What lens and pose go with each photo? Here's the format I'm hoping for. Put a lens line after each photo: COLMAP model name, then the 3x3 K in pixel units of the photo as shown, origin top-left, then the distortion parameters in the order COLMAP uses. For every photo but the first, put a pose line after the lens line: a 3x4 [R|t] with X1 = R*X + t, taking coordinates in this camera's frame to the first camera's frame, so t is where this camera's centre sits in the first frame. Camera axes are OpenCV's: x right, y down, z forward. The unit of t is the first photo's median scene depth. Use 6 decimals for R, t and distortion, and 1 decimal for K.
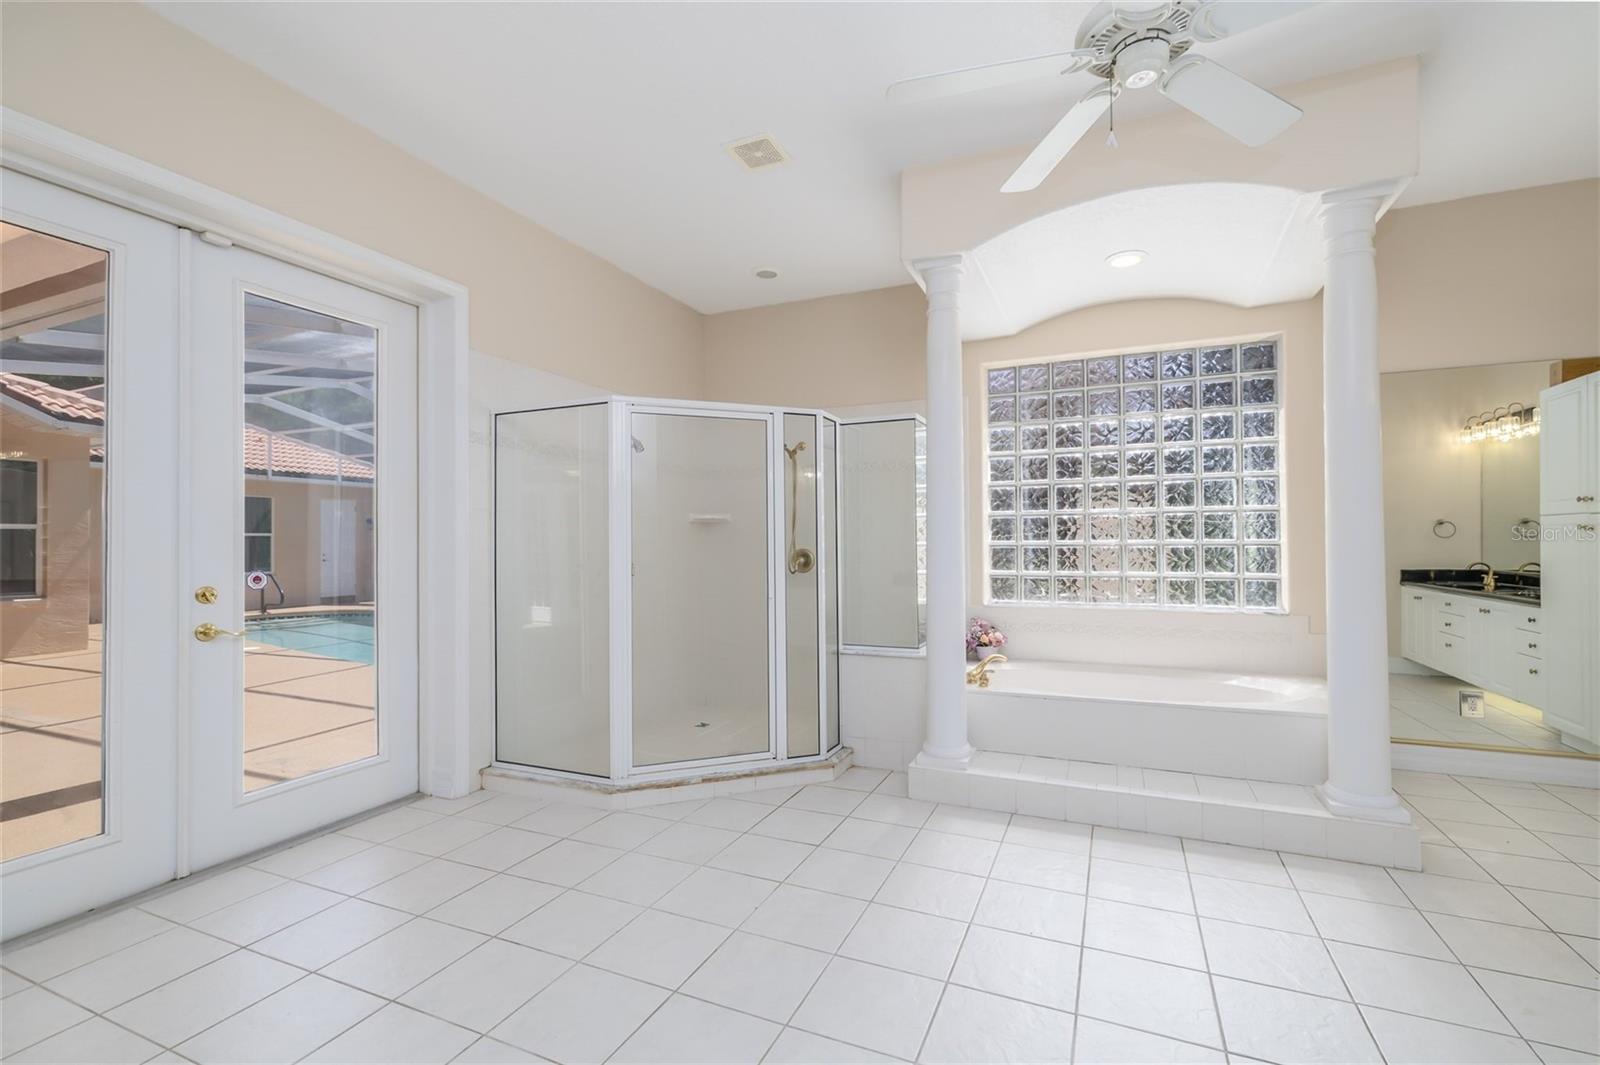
lens RADIAL K [[715.9, 0, 799.8], [0, 715.9, 542.5], [0, 0, 1]] dist [0.018973, 0.000795]
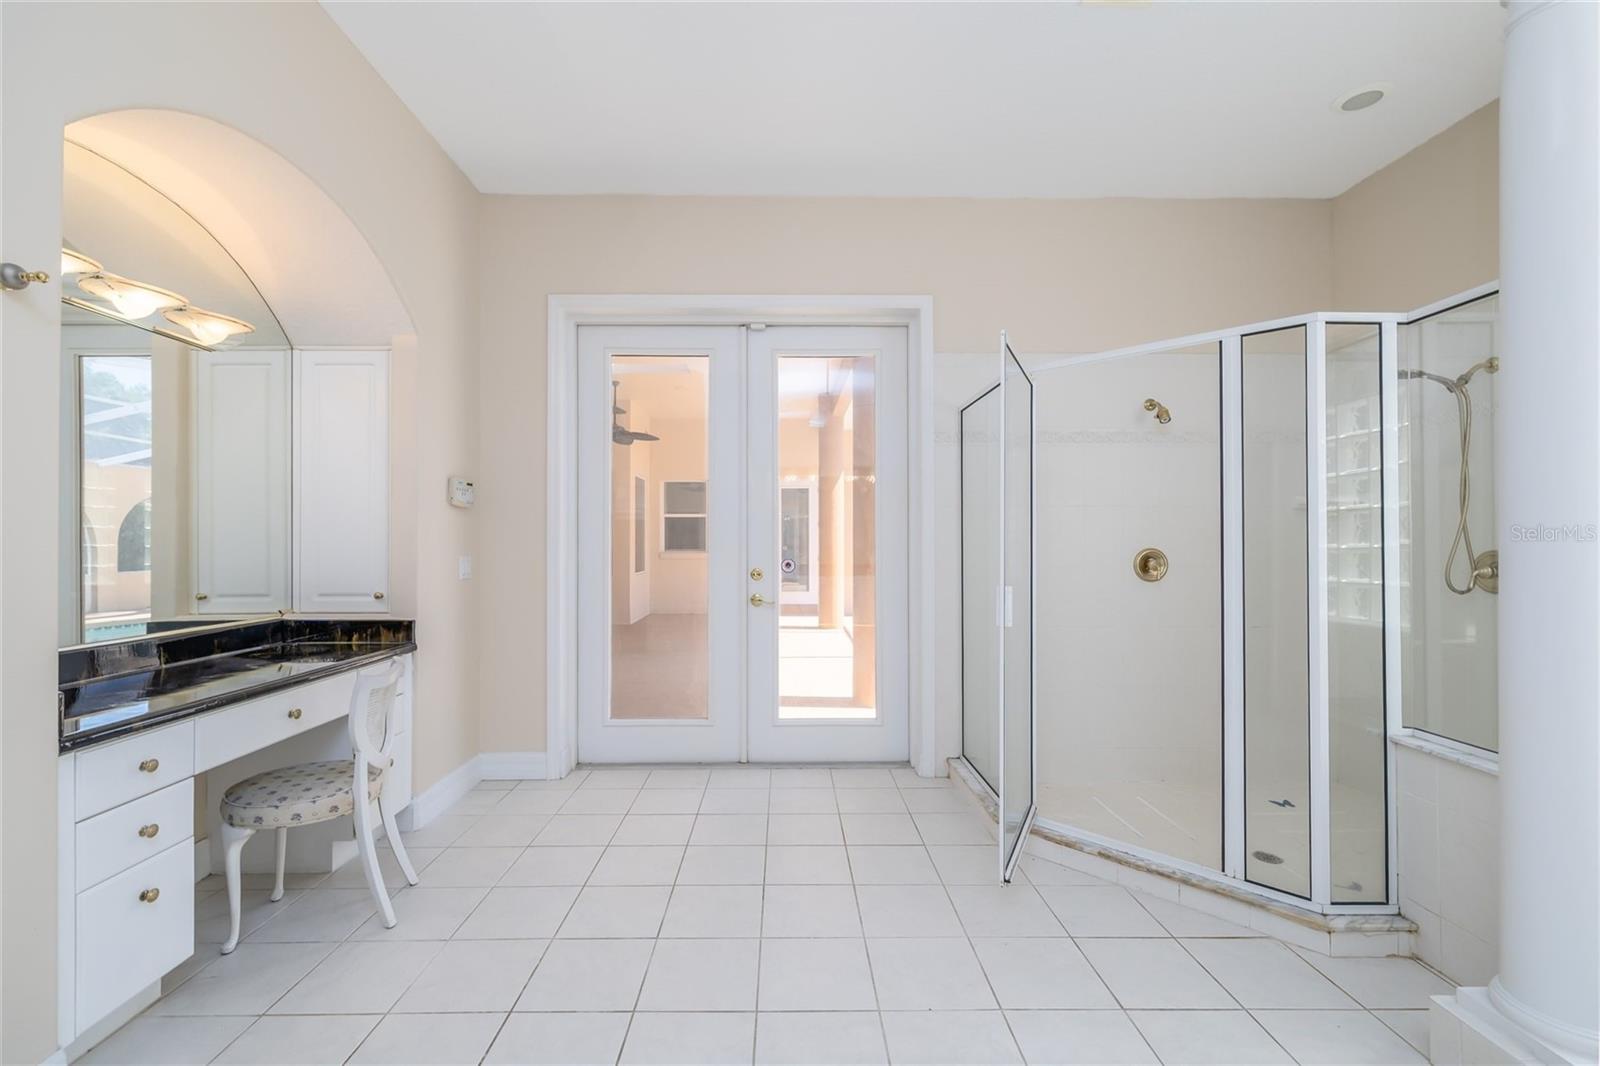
lens RADIAL K [[715.9, 0, 794.9], [0, 715.9, 537.6], [0, 0, 1]] dist [0.018973, 0.000795]
pose [[0.409700, 0.001332, -0.912219, 0.416242], [-0.001326, 0.999999, 0.000865, -0.000886], [0.912219, 0.000855, 0.409702, 0.388840]]
